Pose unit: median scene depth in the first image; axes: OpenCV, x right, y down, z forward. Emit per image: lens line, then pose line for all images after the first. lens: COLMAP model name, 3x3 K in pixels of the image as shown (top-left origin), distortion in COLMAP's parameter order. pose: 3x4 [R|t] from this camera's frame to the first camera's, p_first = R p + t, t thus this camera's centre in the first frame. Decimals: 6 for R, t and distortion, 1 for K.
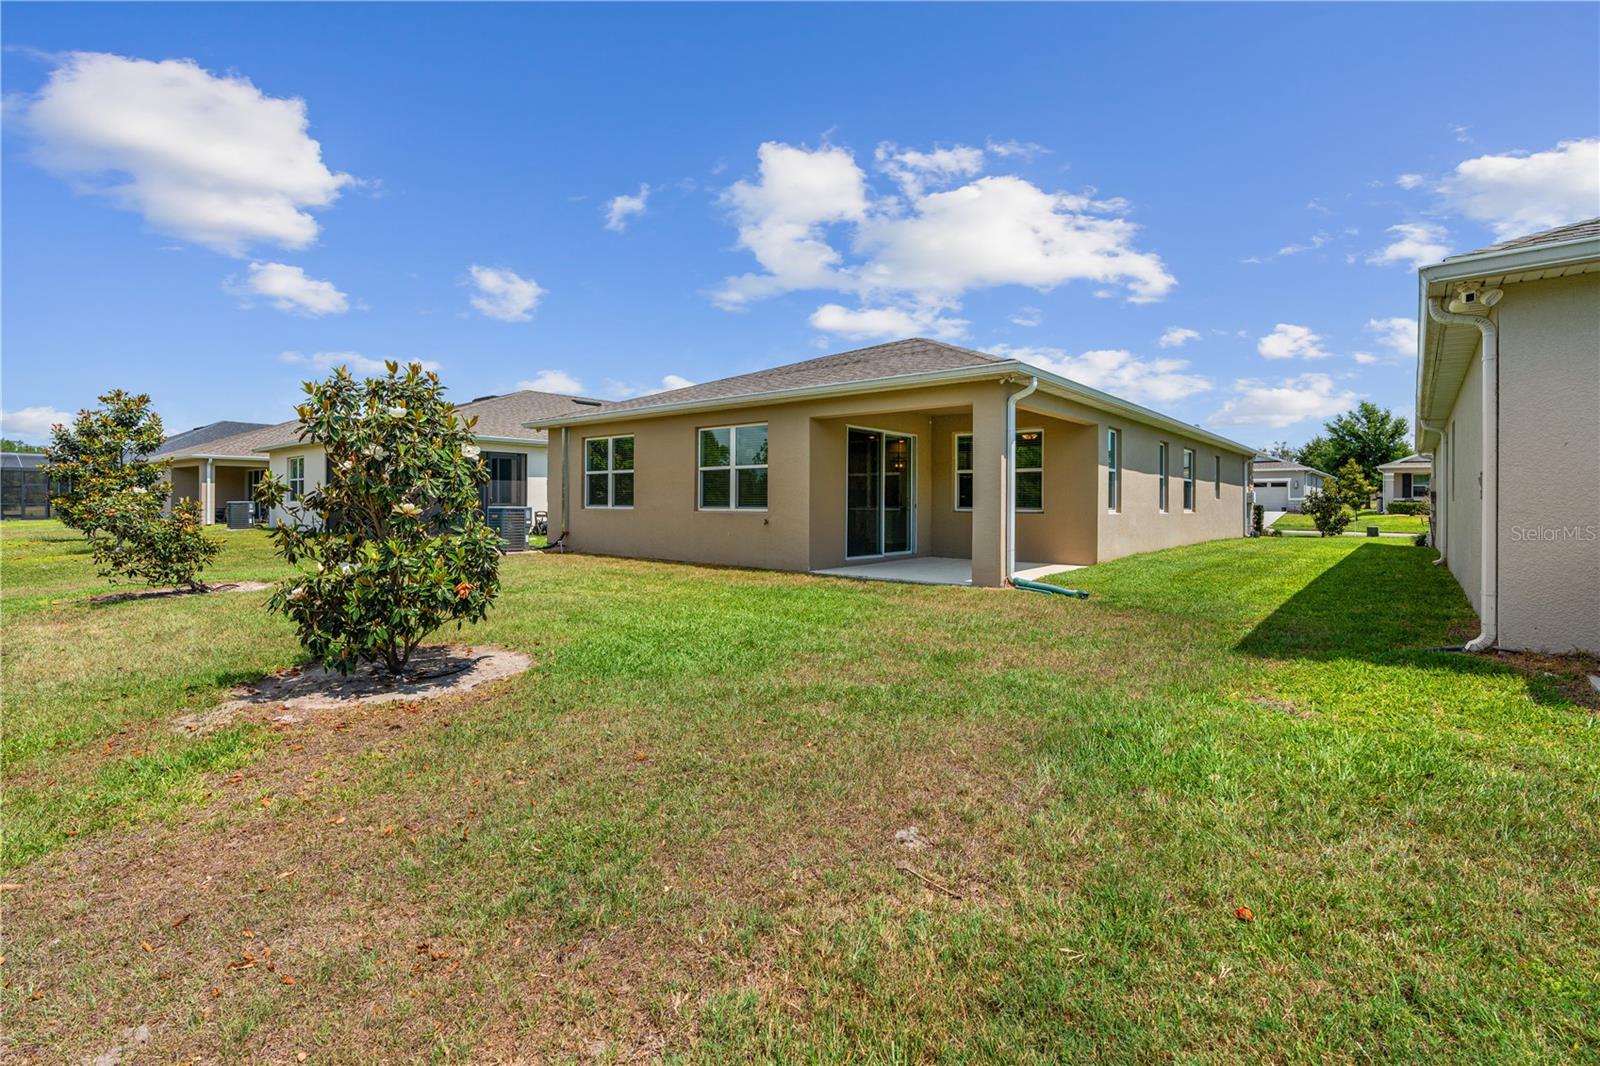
lens RADIAL K [[723.8, 0, 809.5], [0, 723.8, 525.0], [0, 0, 1]] dist [-0.006782, 0.004063]
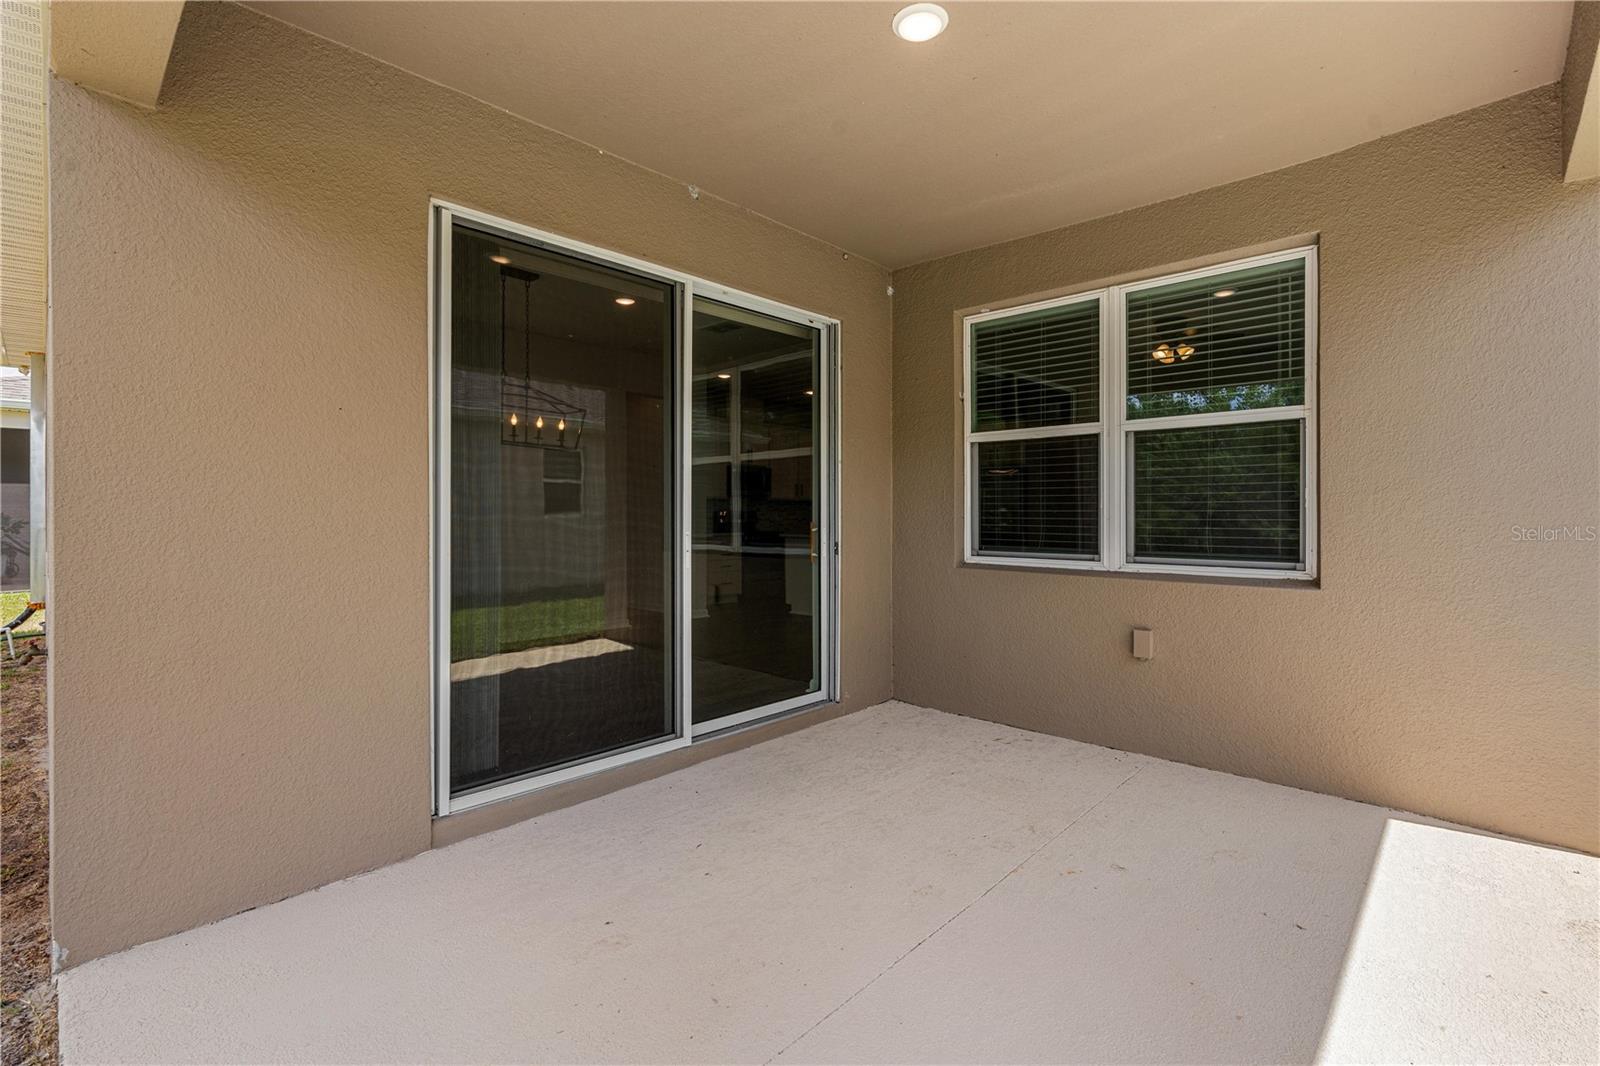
lens RADIAL K [[723.8, 0, 801.7], [0, 723.8, 522.5], [0, 0, 1]] dist [-0.006782, 0.004063]
pose [[0.996815, -0.002404, -0.079712, 0.162577], [0.001969, 0.999983, -0.005538, -0.035677], [0.079724, 0.005363, 0.996803, 0.708775]]
